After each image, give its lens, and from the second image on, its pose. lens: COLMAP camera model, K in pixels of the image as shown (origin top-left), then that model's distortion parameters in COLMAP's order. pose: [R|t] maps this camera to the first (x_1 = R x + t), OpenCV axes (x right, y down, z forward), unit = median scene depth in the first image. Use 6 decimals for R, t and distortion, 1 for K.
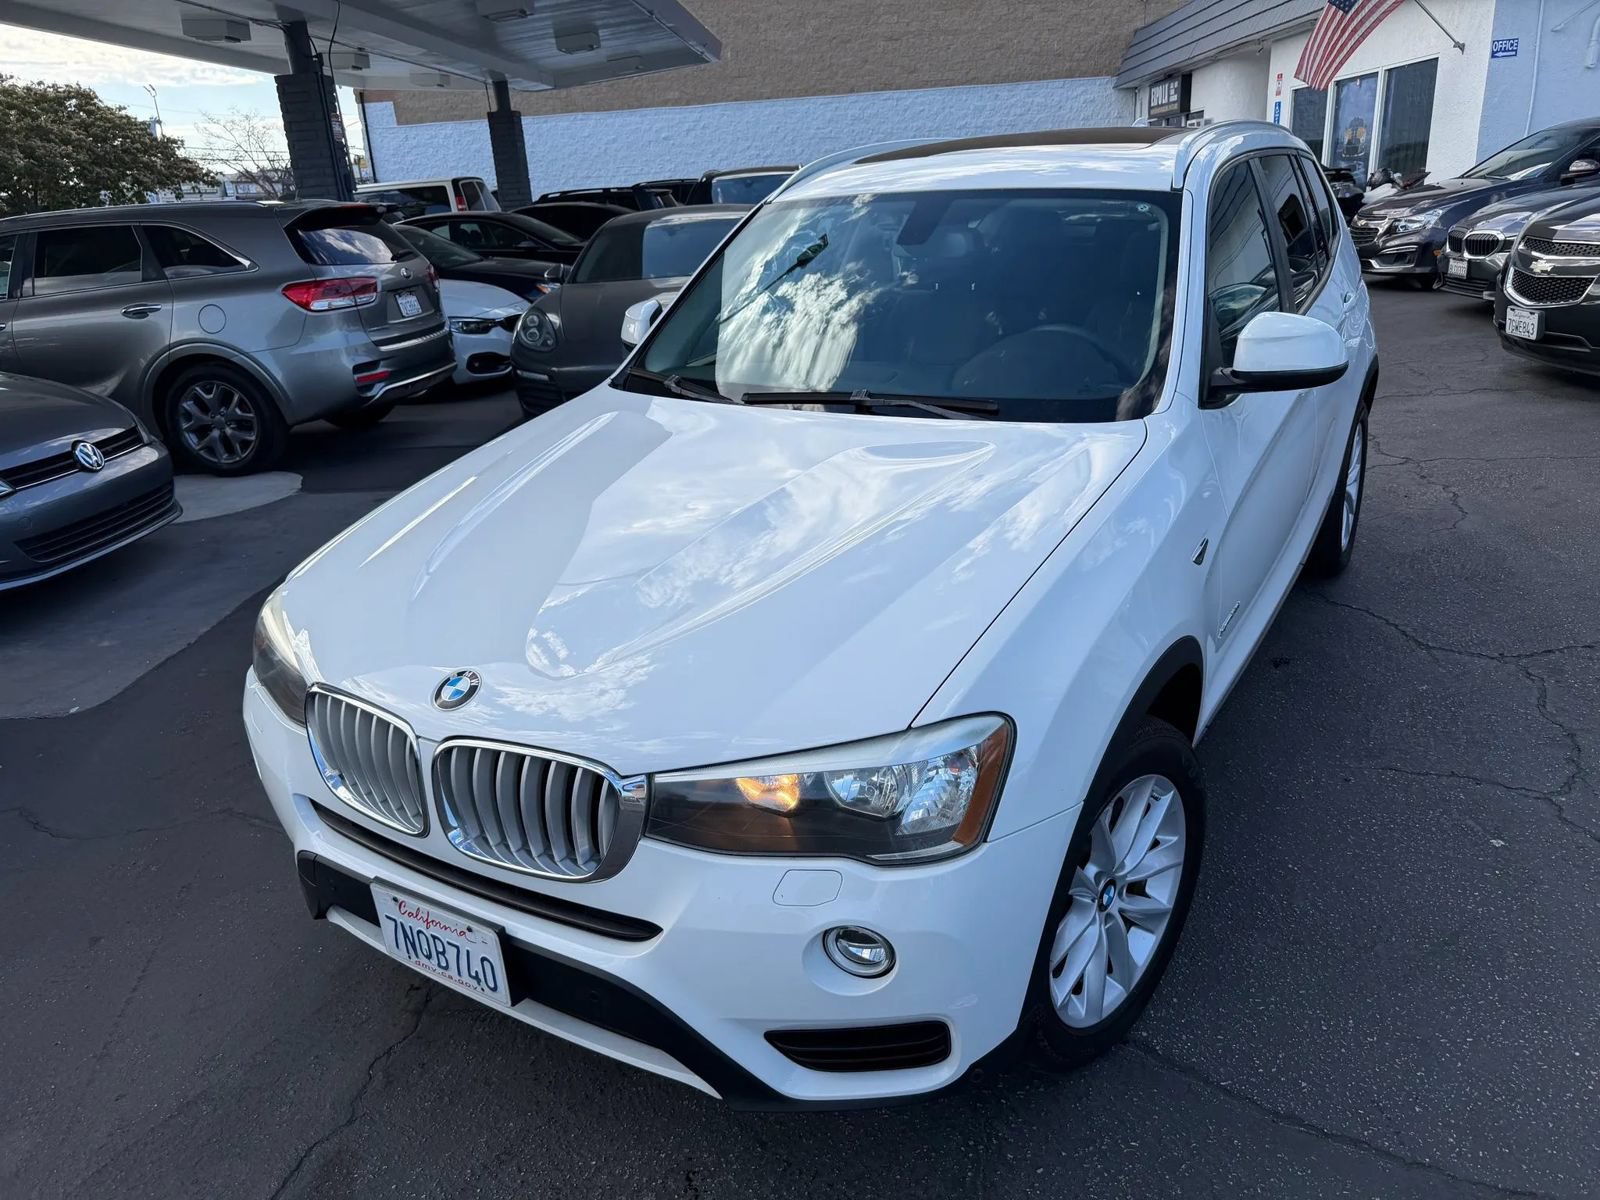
lens RADIAL K [[1146.6, 0, 795.5], [0, 1146.6, 604.9], [0, 0, 1]] dist [0.011641, -0.015208]
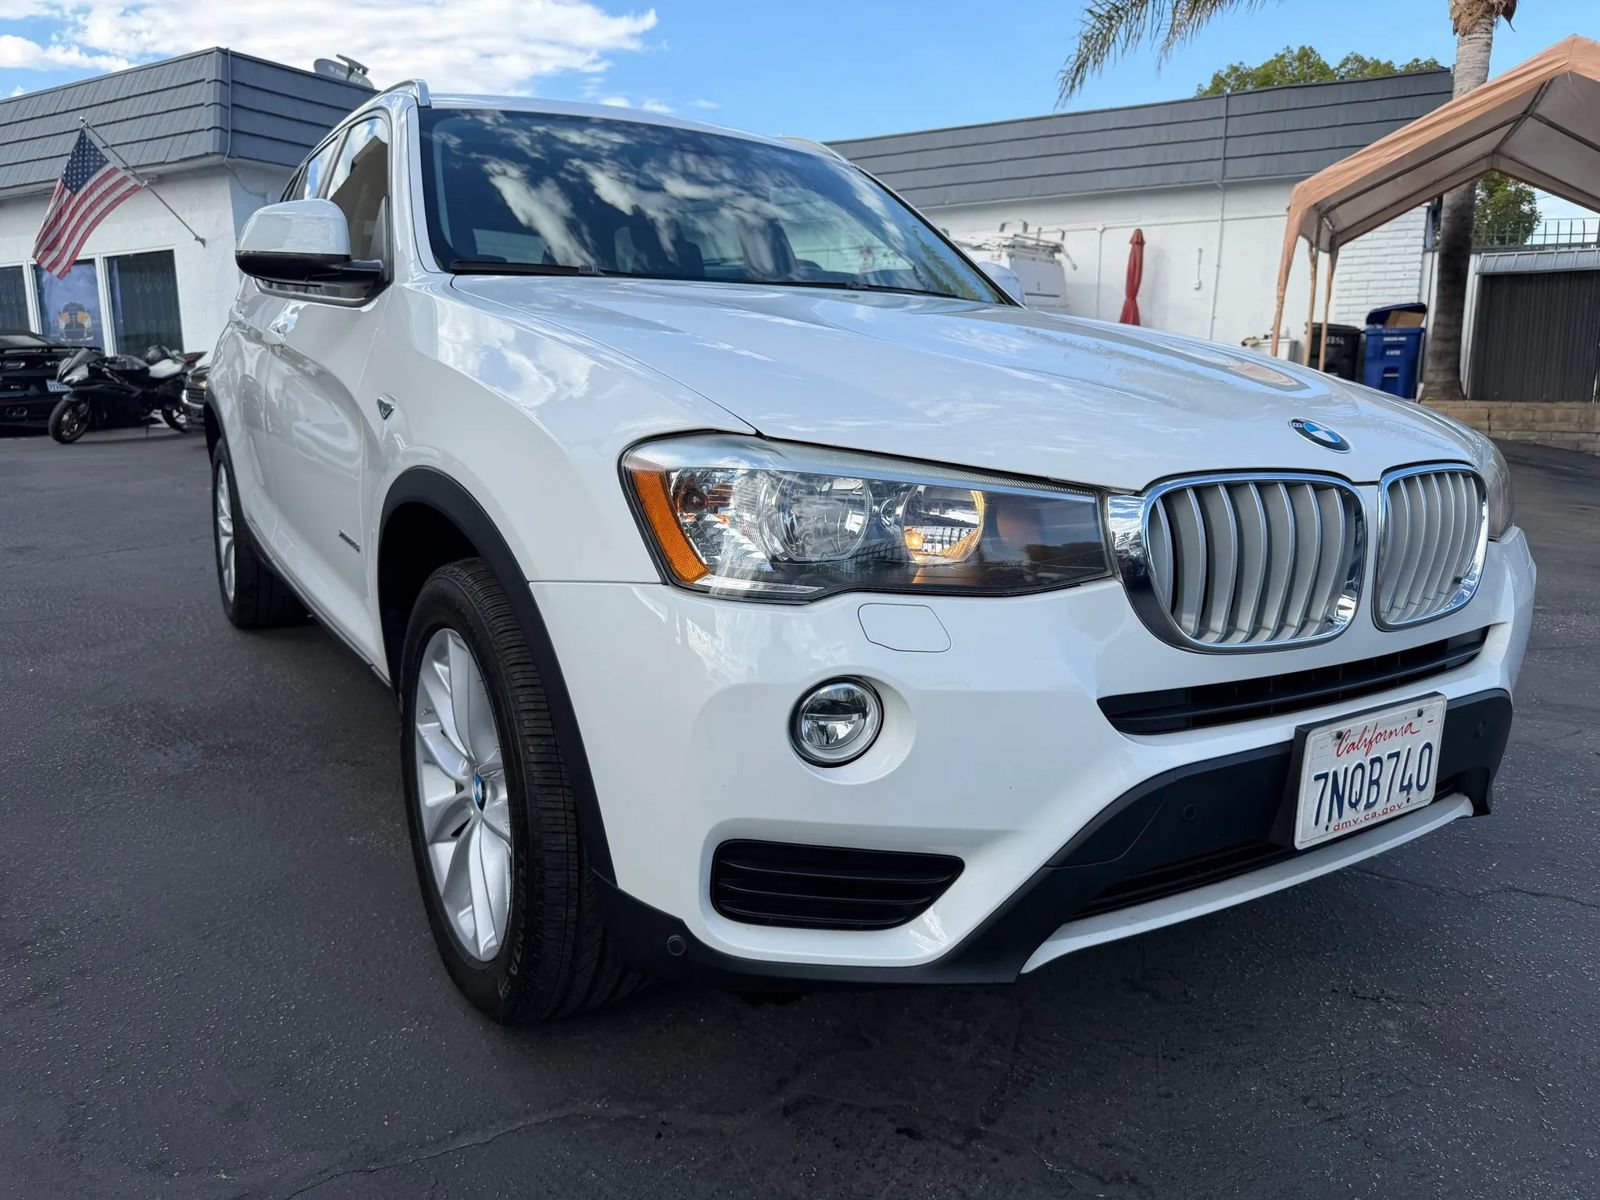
lens RADIAL K [[1146.6, 0, 800.9], [0, 1146.6, 592.1], [0, 0, 1]] dist [0.011641, -0.015208]
pose [[0.431700, -0.106214, 0.895742, -0.556386], [0.289374, 0.956863, -0.026001, 0.044820], [-0.854340, 0.270429, 0.443814, 0.463907]]
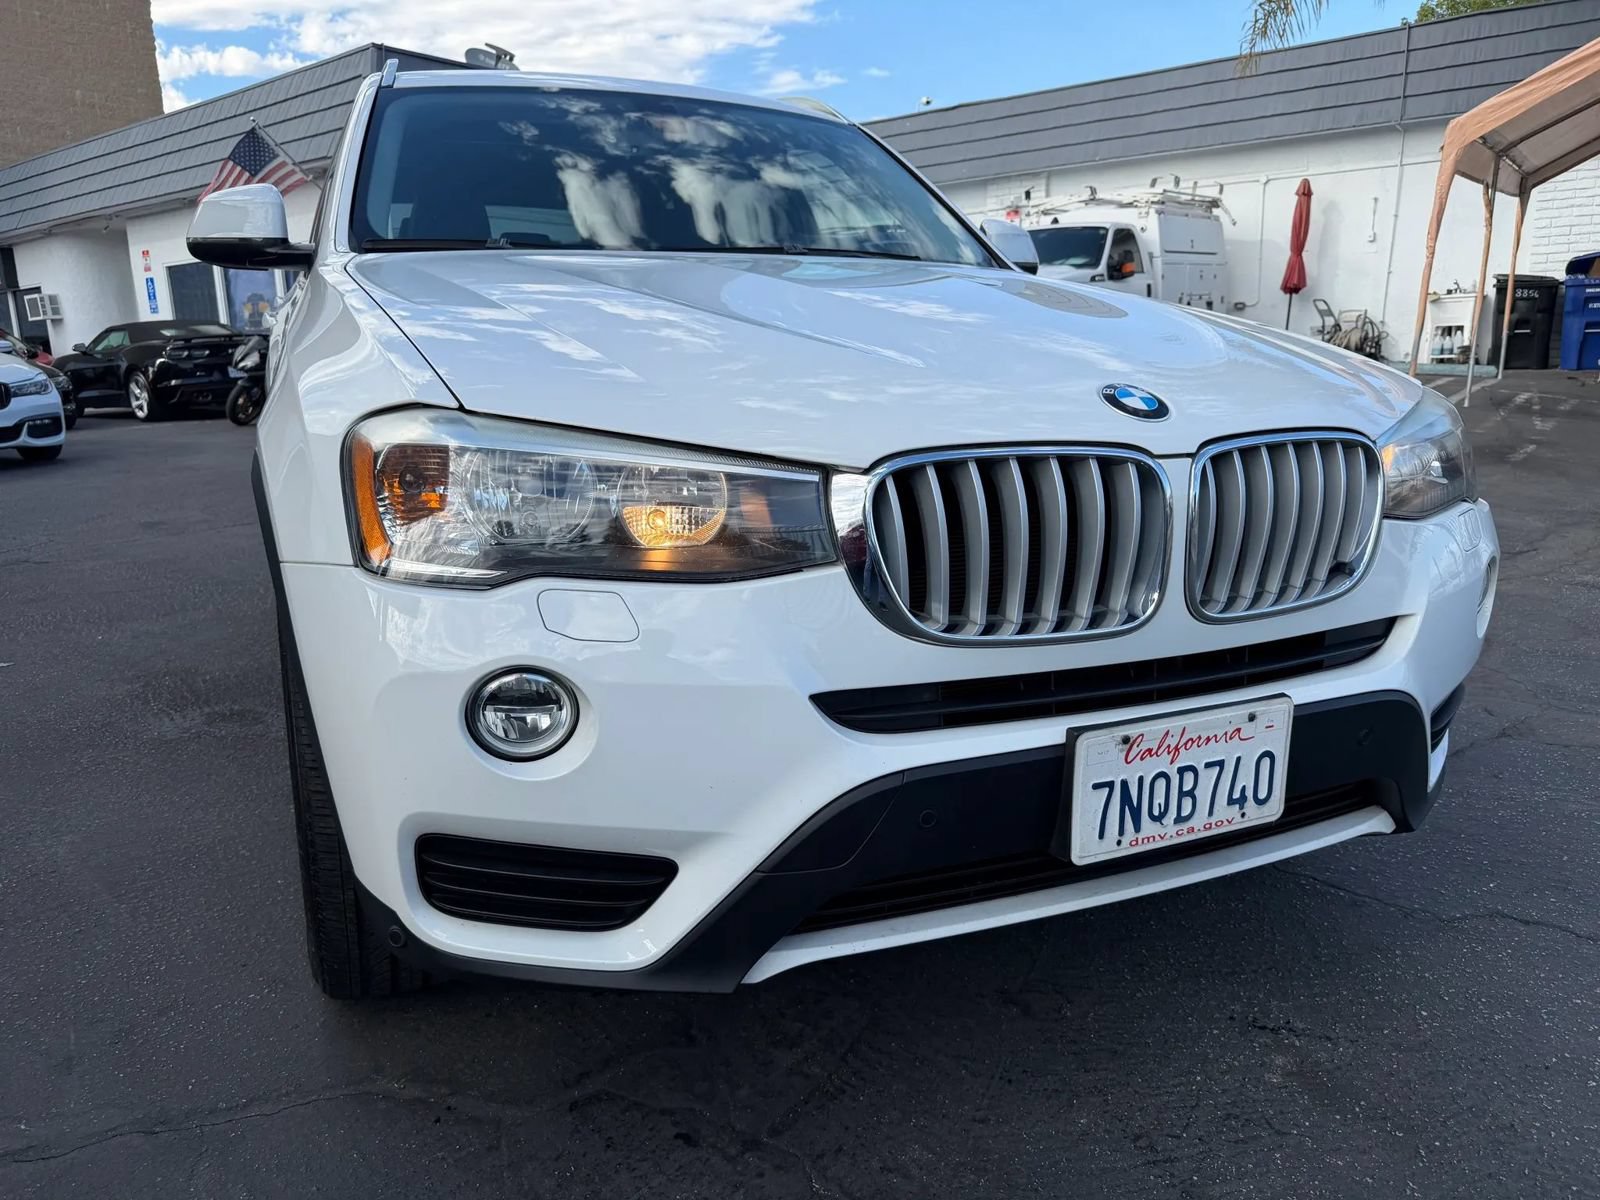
lens RADIAL K [[1146.6, 0, 791.3], [0, 1146.6, 601.9], [0, 0, 1]] dist [0.011641, -0.015208]
pose [[0.566196, -0.128228, 0.814236, -0.475428], [0.275827, 0.960351, -0.040564, 0.076913], [-0.776751, 0.247555, 0.579115, 0.370893]]
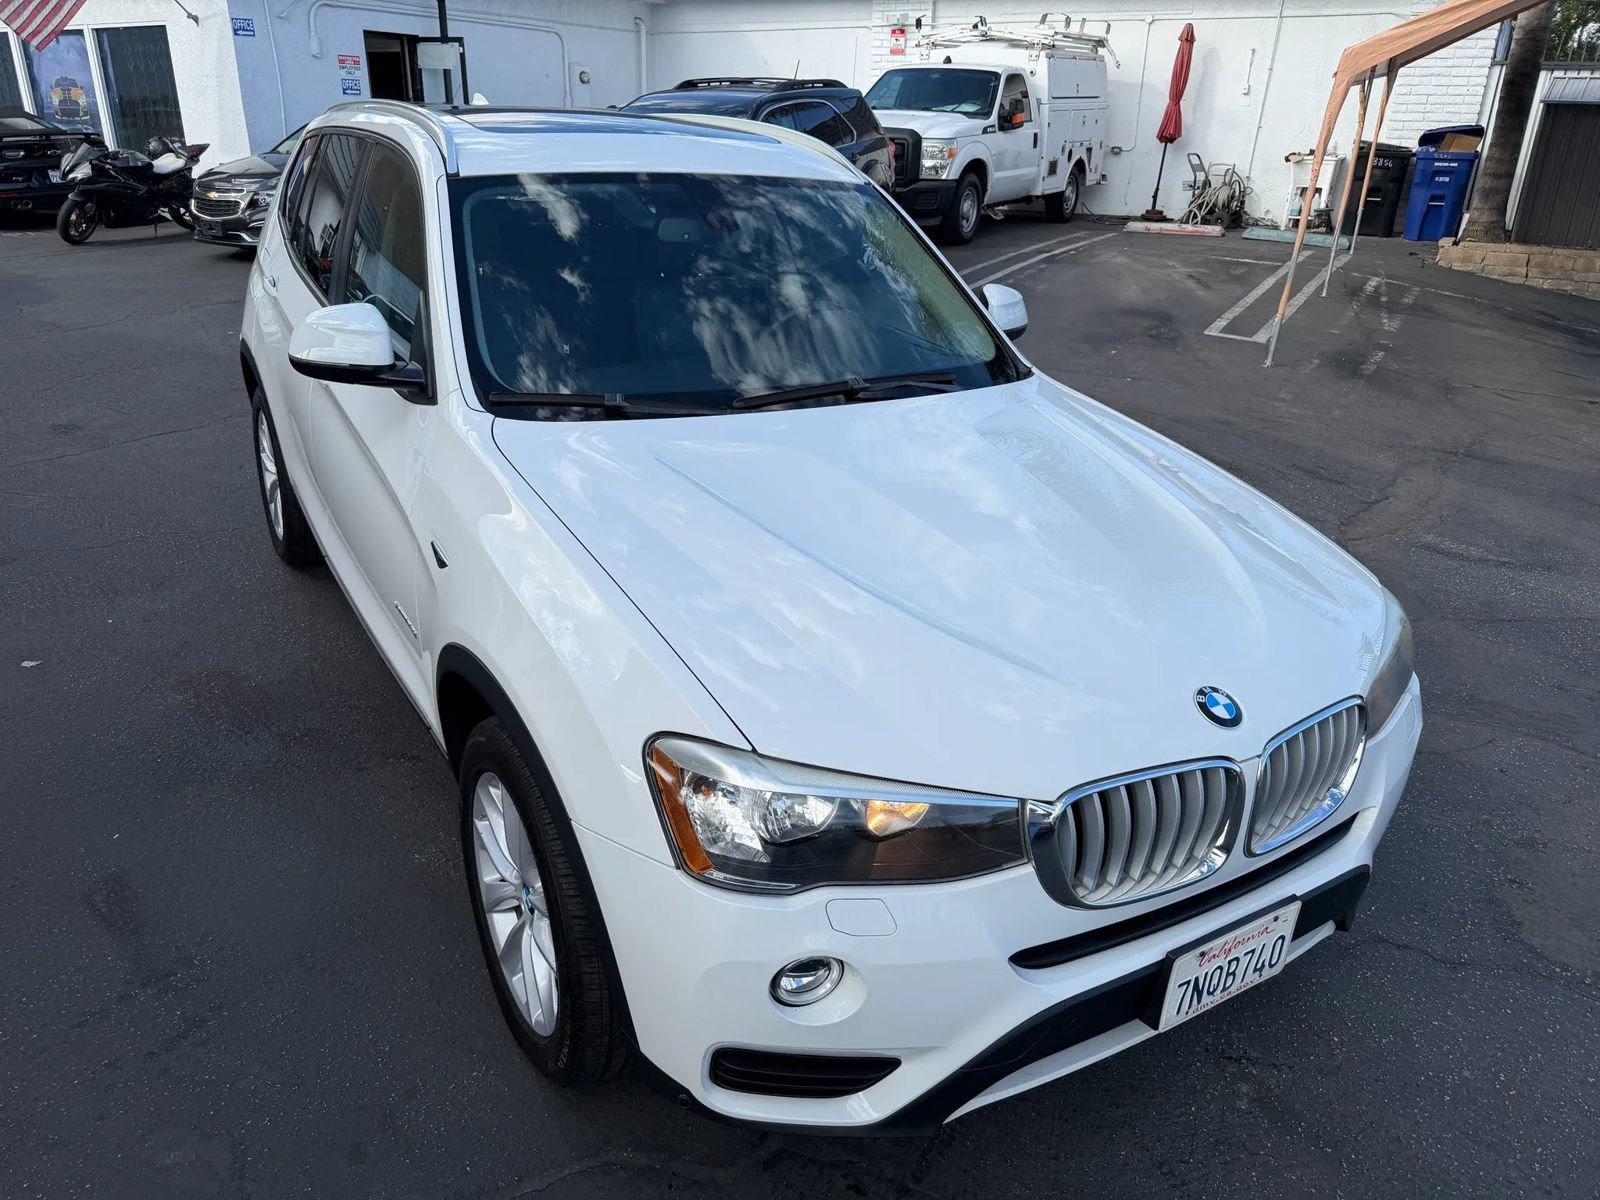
lens RADIAL K [[1146.6, 0, 792.6], [0, 1146.6, 601.8], [0, 0, 1]] dist [0.011641, -0.015208]
pose [[0.453204, -0.278581, 0.846758, -0.591332], [0.258899, 0.950101, 0.174012, -0.127890], [-0.852981, 0.140362, 0.502714, 0.381297]]
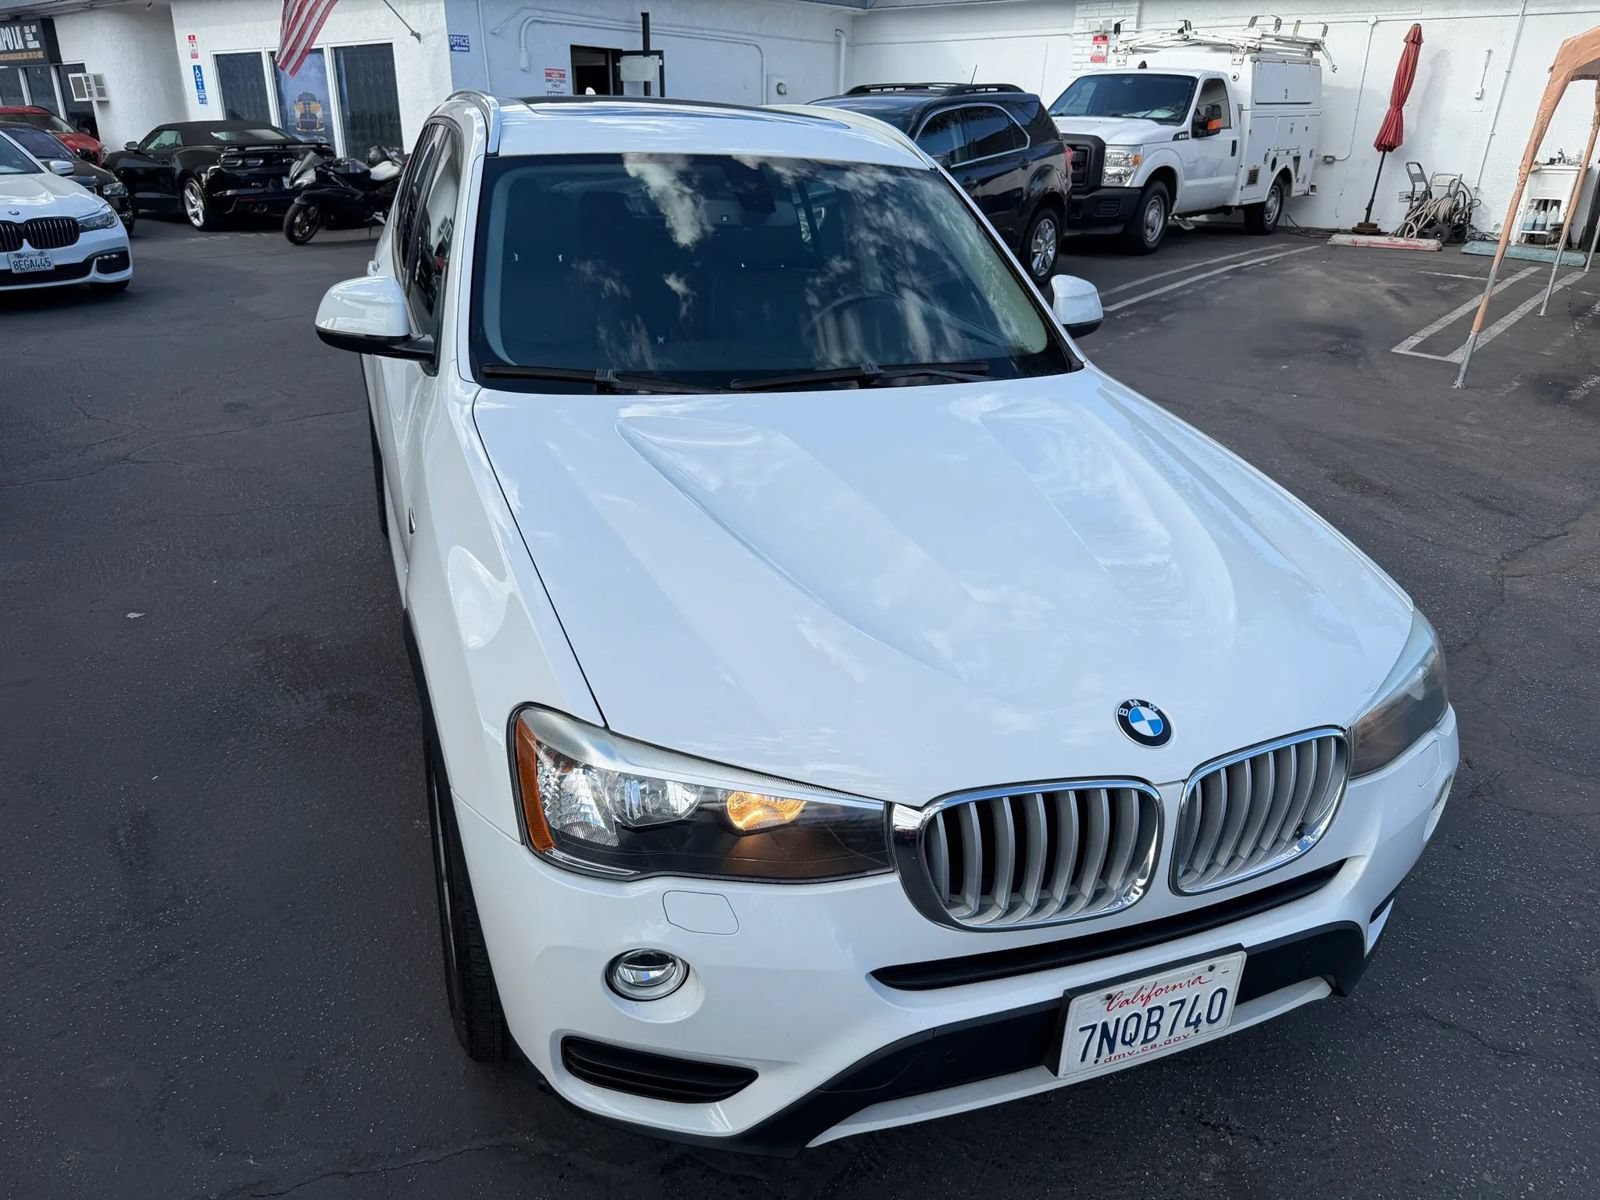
lens RADIAL K [[1146.6, 0, 803.3], [0, 1146.6, 604.1], [0, 0, 1]] dist [0.011641, -0.015208]
pose [[0.597082, -0.237779, 0.766129, -0.515297], [0.223355, 0.966570, 0.125917, -0.084466], [-0.770458, 0.095936, 0.630231, 0.304491]]
